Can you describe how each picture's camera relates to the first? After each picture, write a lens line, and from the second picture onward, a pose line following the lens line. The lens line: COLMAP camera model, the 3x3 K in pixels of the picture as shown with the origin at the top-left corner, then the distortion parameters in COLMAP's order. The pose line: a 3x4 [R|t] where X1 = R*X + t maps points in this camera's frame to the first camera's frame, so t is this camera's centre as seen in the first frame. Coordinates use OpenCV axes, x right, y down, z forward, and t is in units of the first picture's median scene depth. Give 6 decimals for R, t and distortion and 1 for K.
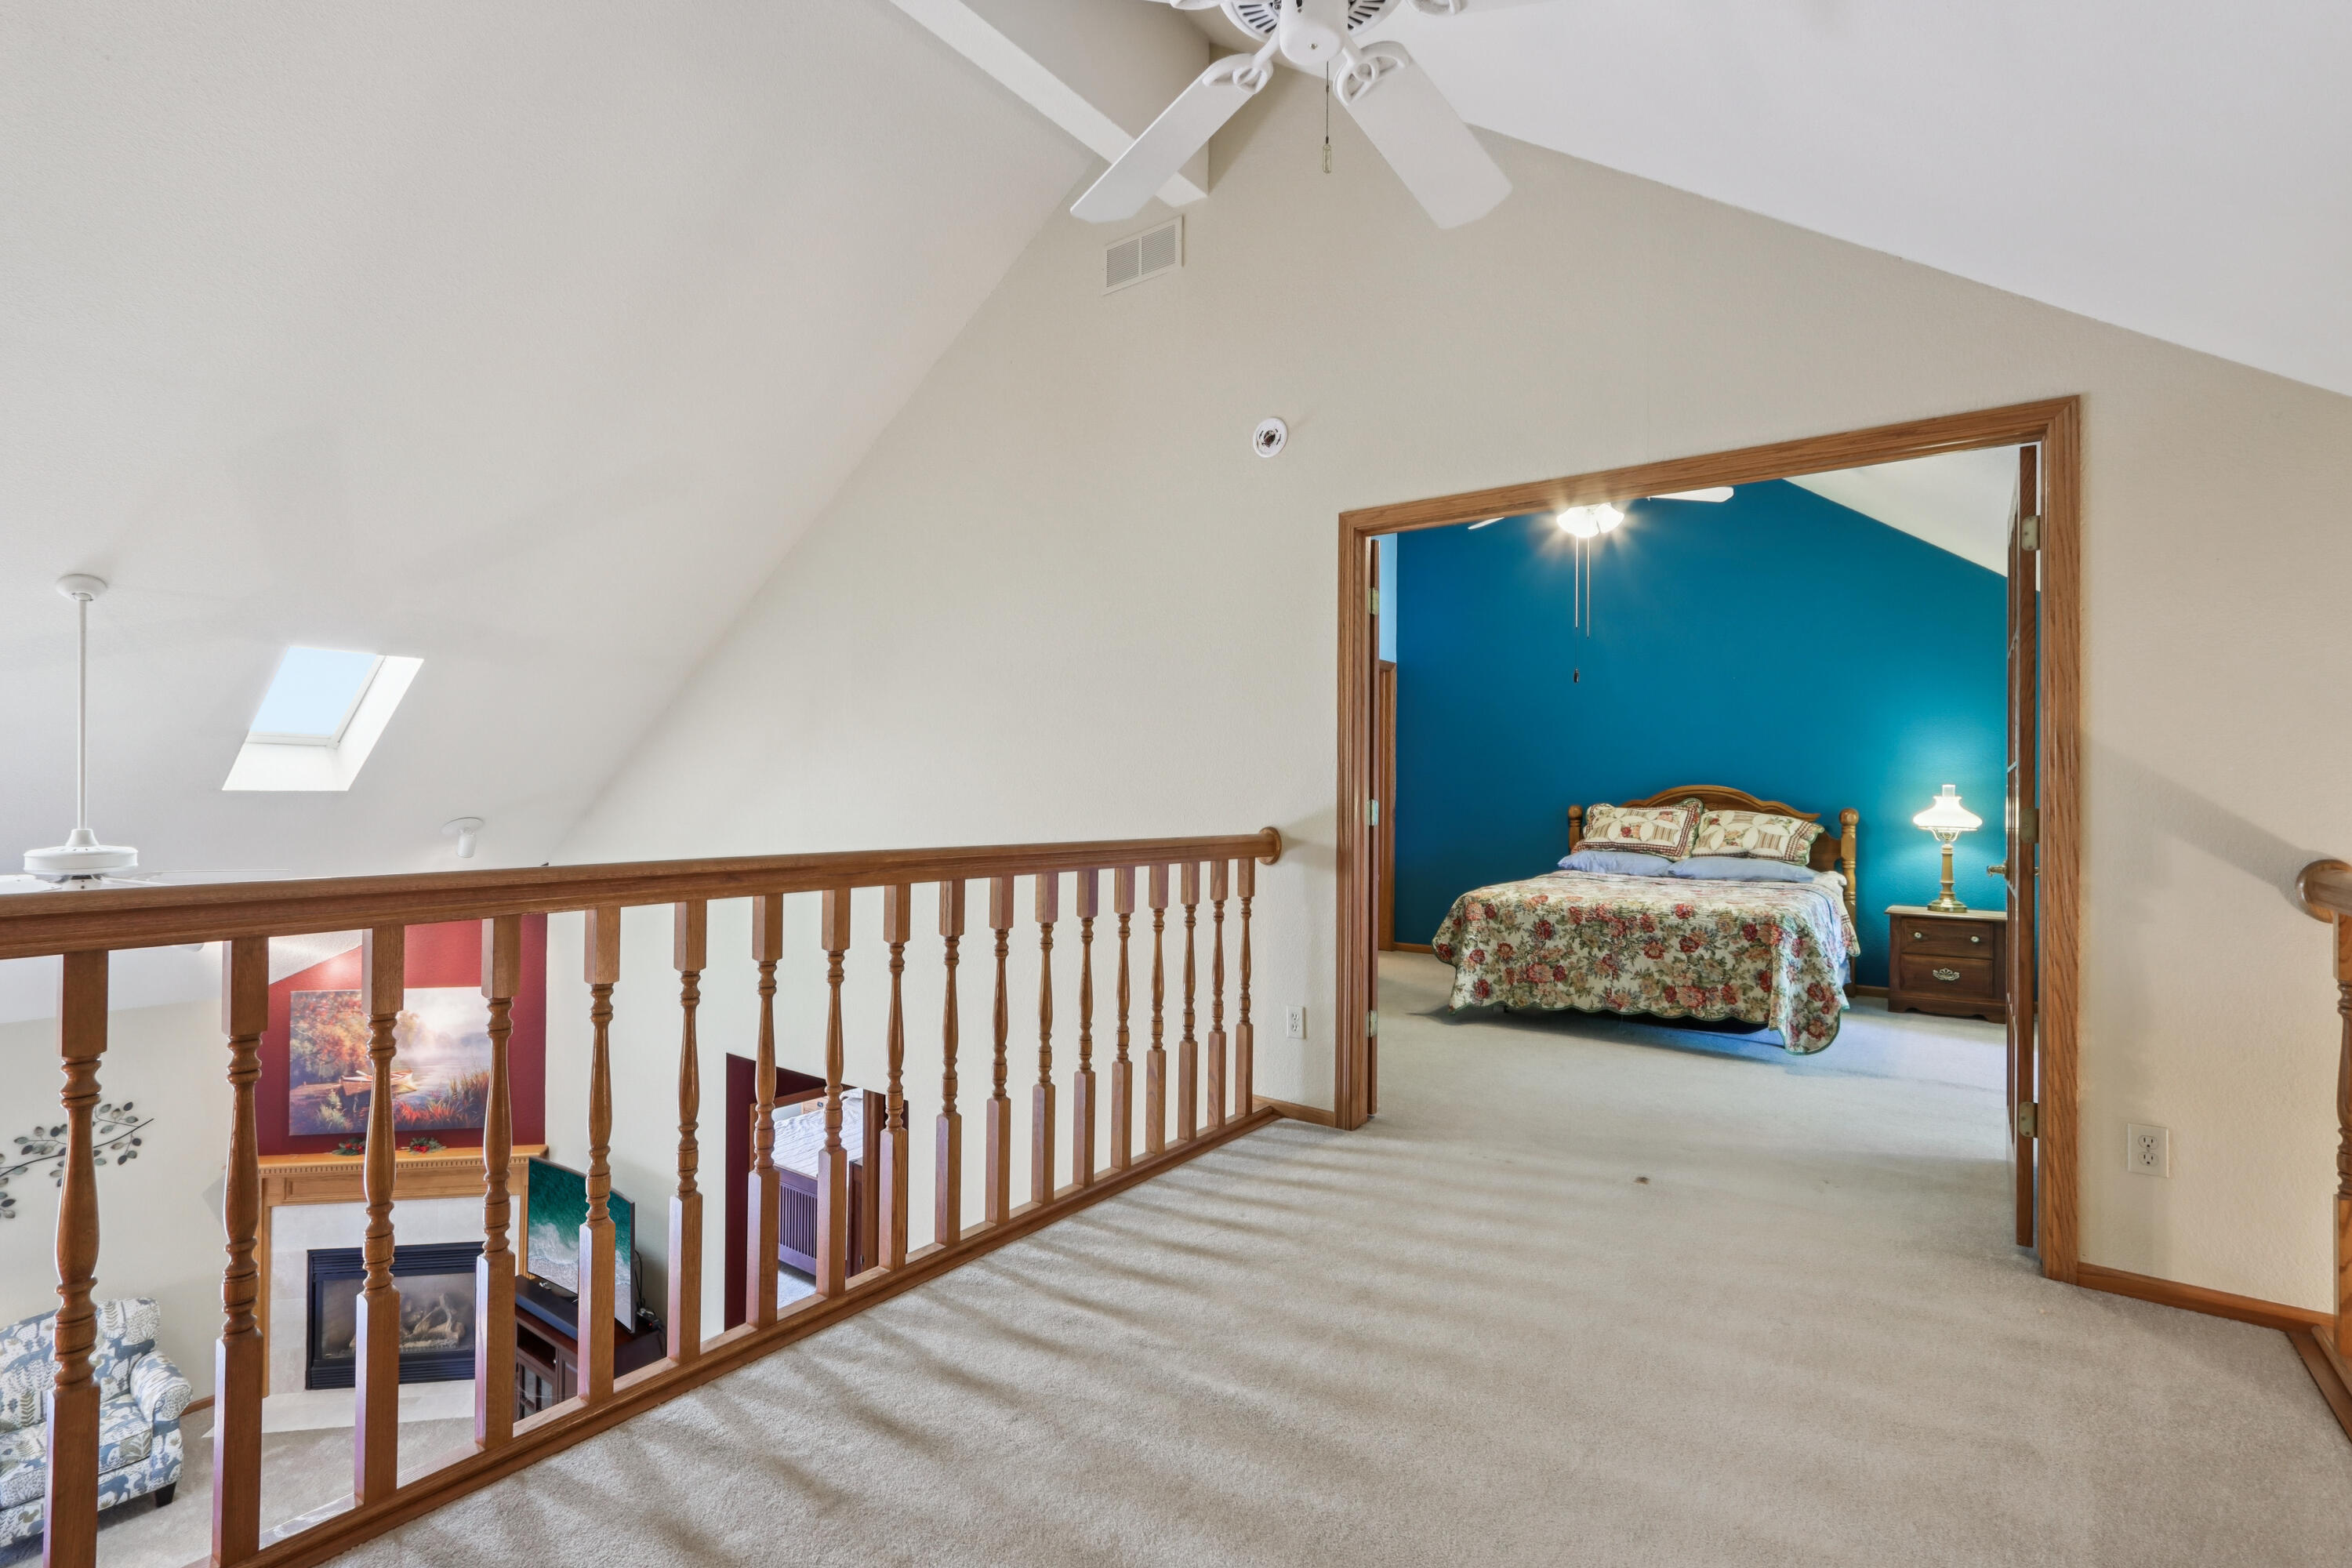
lens RADIAL K [[1096.3, 0, 1176.0], [0, 1096.3, 784.0], [0, 0, 1]] dist [-0.017551, 0.006082]
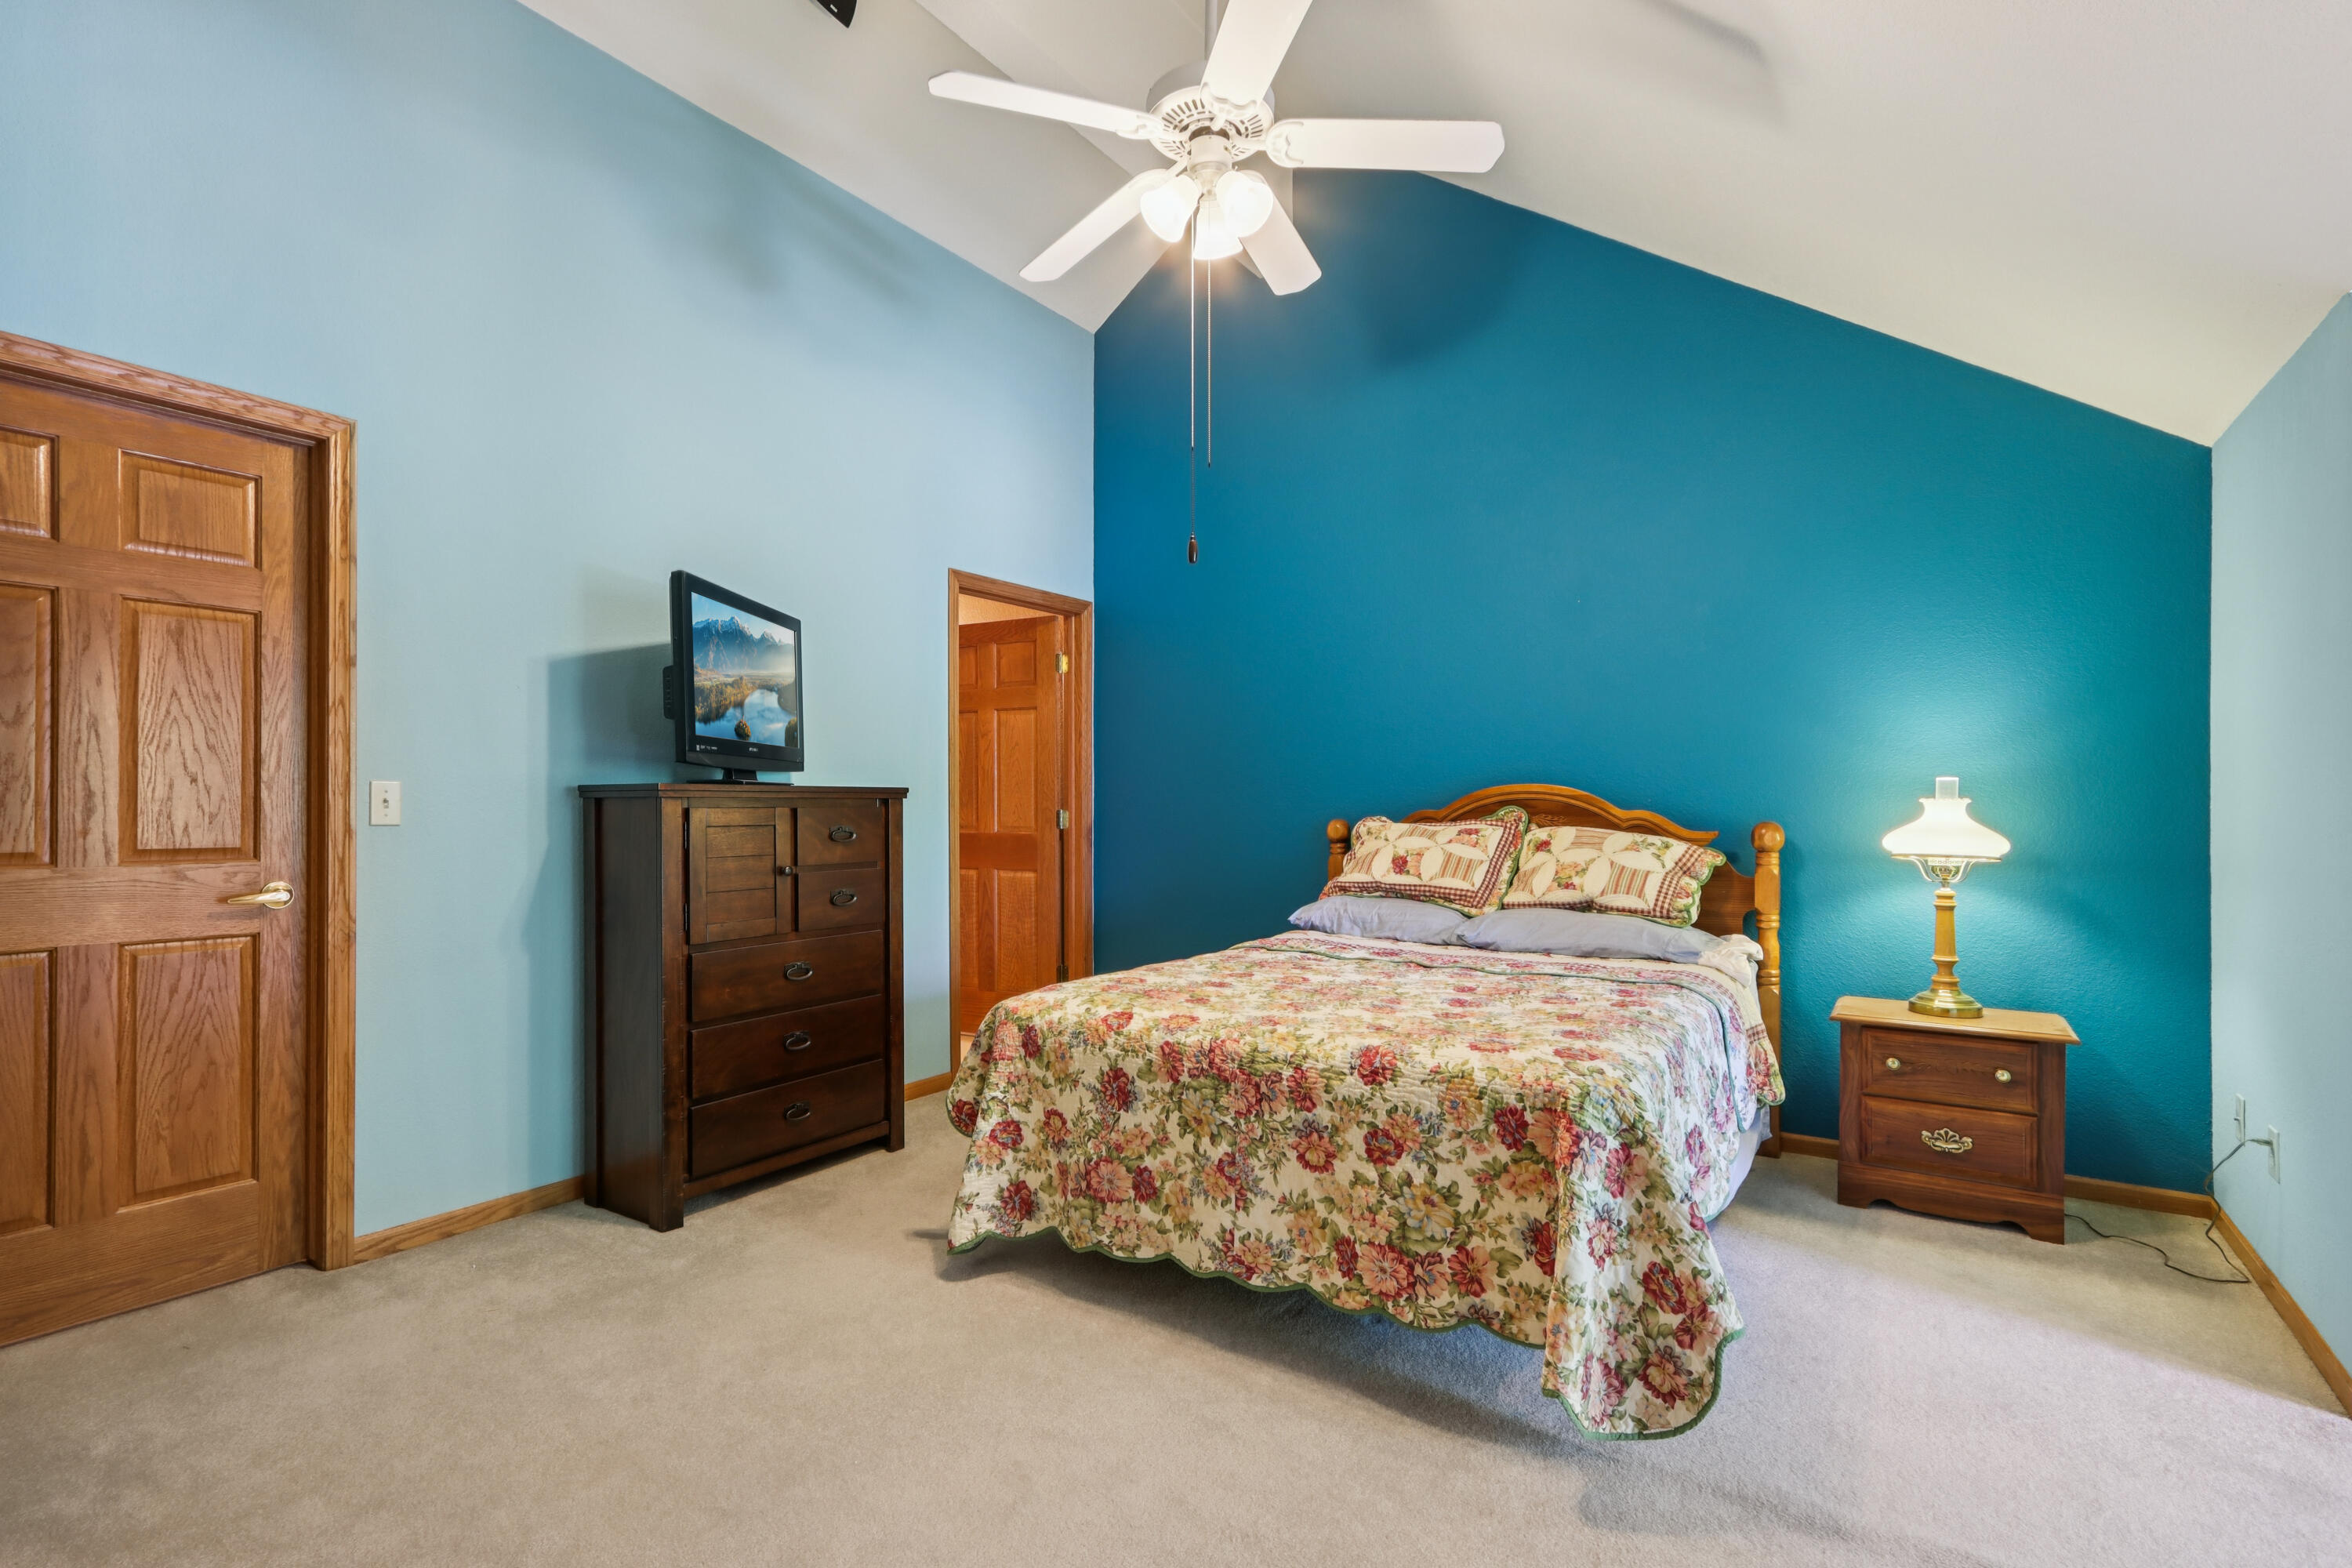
lens RADIAL K [[1089.2, 0, 1183.3], [0, 1089.2, 803.1], [0, 0, 1]] dist [-0.013787, 0.000578]
pose [[0.999212, -0.008083, 0.038858, 0.339805], [0.007923, 0.999959, 0.004272, 0.009204], [-0.038891, -0.003960, 0.999236, 0.522283]]
